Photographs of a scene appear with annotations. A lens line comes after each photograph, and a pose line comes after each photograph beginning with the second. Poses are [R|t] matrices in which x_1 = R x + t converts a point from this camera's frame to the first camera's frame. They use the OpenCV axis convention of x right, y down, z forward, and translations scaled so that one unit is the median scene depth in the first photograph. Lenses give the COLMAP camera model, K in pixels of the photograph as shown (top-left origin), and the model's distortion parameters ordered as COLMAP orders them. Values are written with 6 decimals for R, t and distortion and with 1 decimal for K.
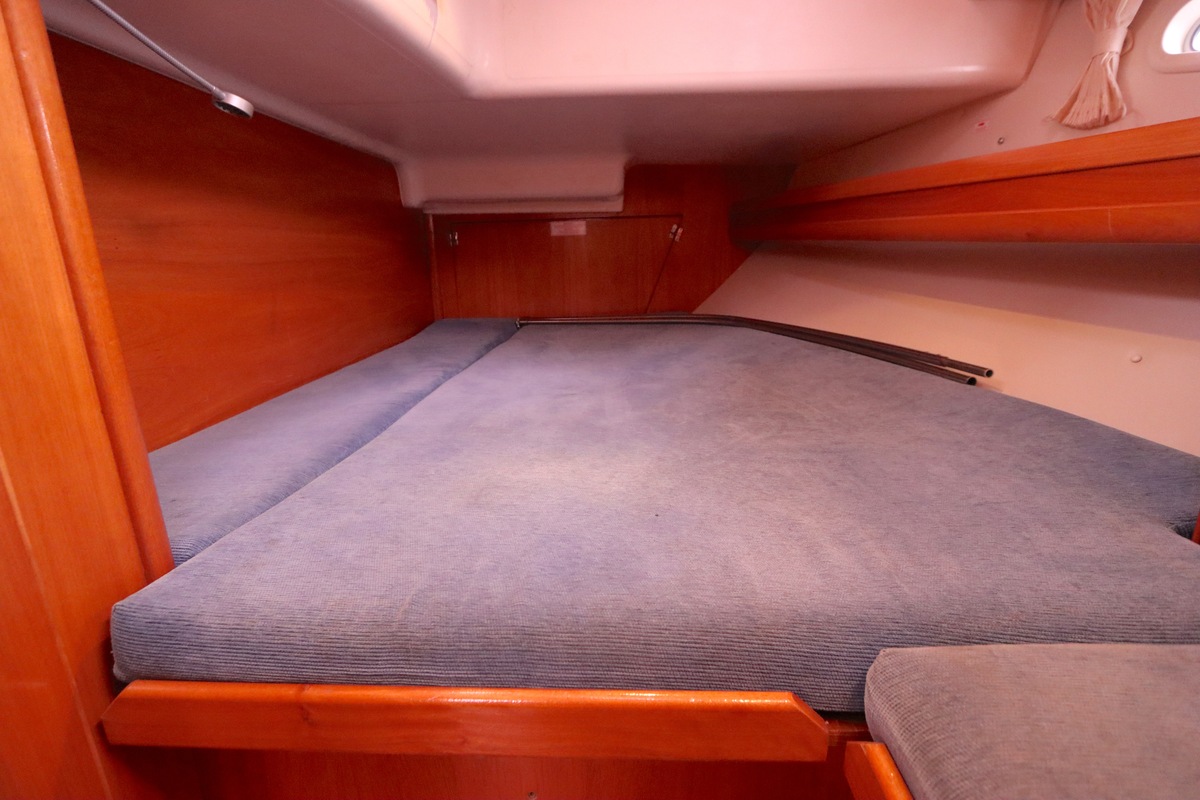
lens RADIAL K [[568.3, 0, 599.4], [0, 568.3, 393.7], [0, 0, 1]] dist [-0.020468, 0.001816]
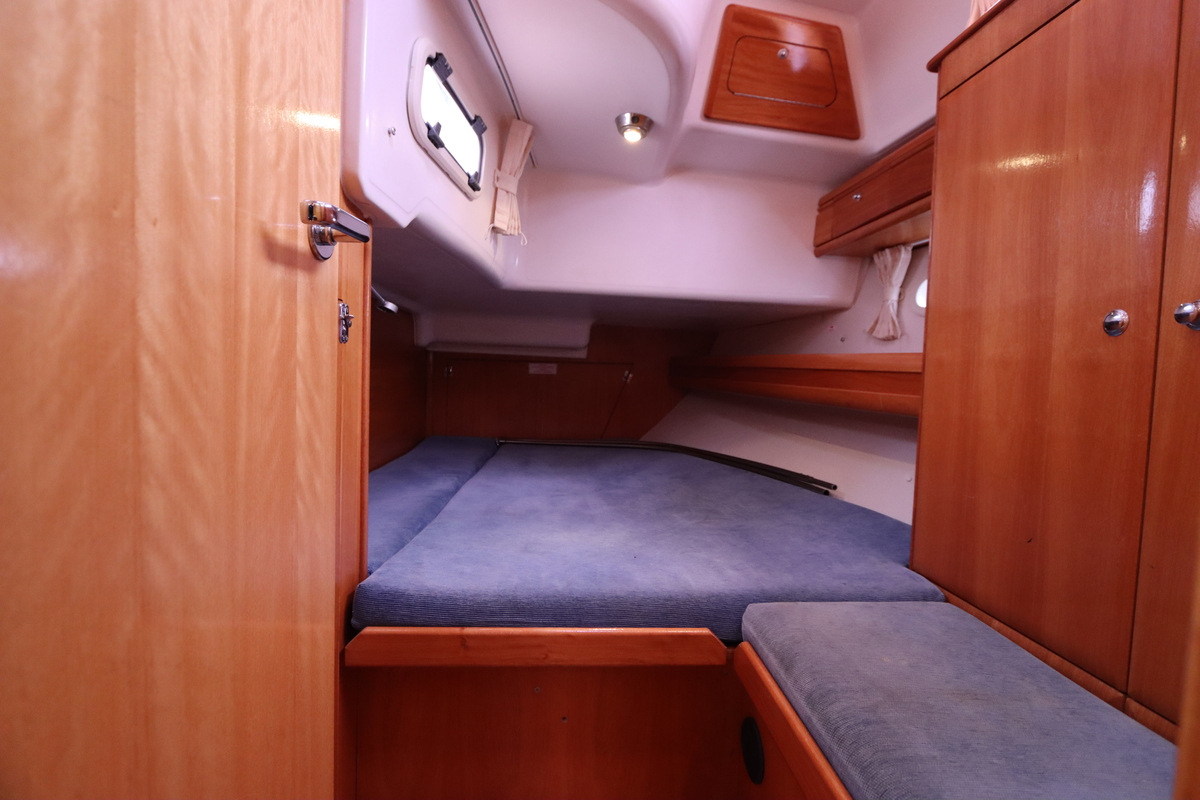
lens RADIAL K [[568.3, 0, 599.4], [0, 568.3, 393.7], [0, 0, 1]] dist [-0.020468, 0.001816]
pose [[0.992741, 0.052086, 0.108411, -0.149757], [-0.027877, 0.976466, -0.213863, 0.066422], [-0.116999, 0.209289, 0.970829, -0.527741]]
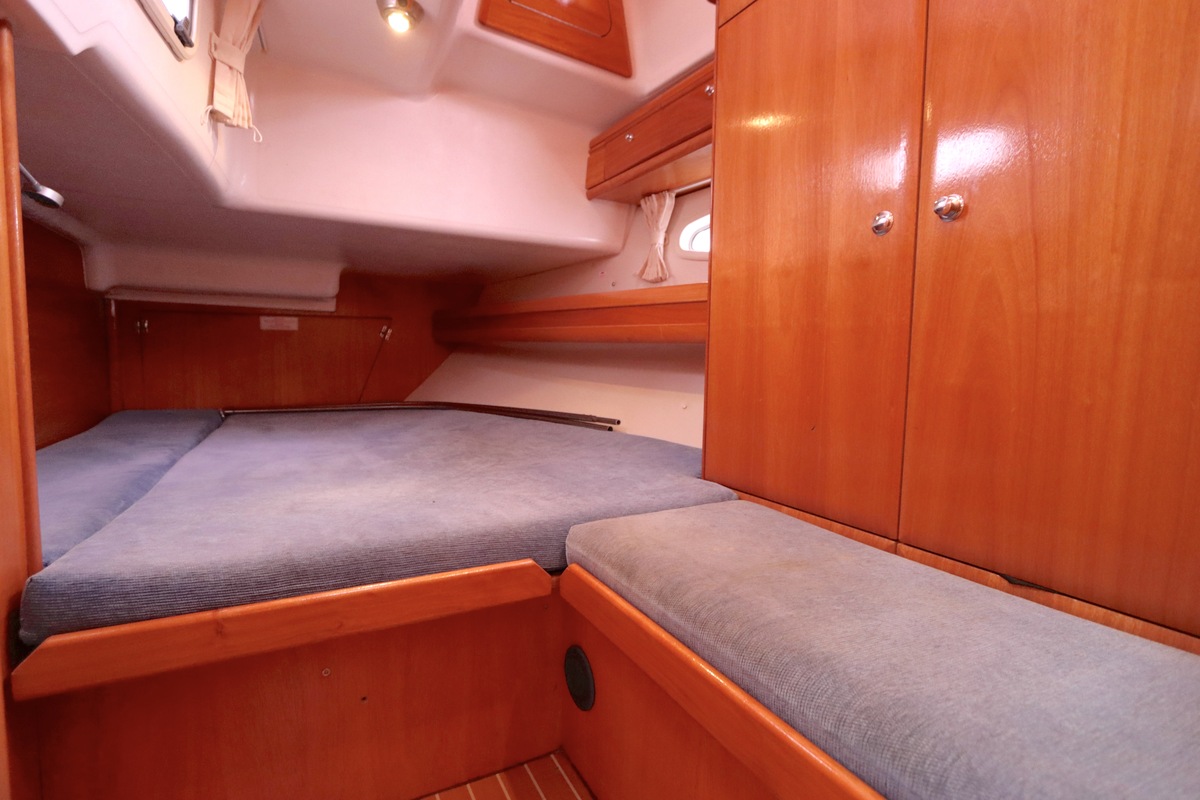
lens RADIAL K [[572.4, 0, 595.1], [0, 572.4, 396.1], [0, 0, 1]] dist [-0.020463, 0.002360]
pose [[0.860498, -0.001171, 0.509452, -0.205815], [0.094098, 0.983157, -0.156678, 0.144654], [-0.500688, 0.182759, 0.846115, -0.377925]]
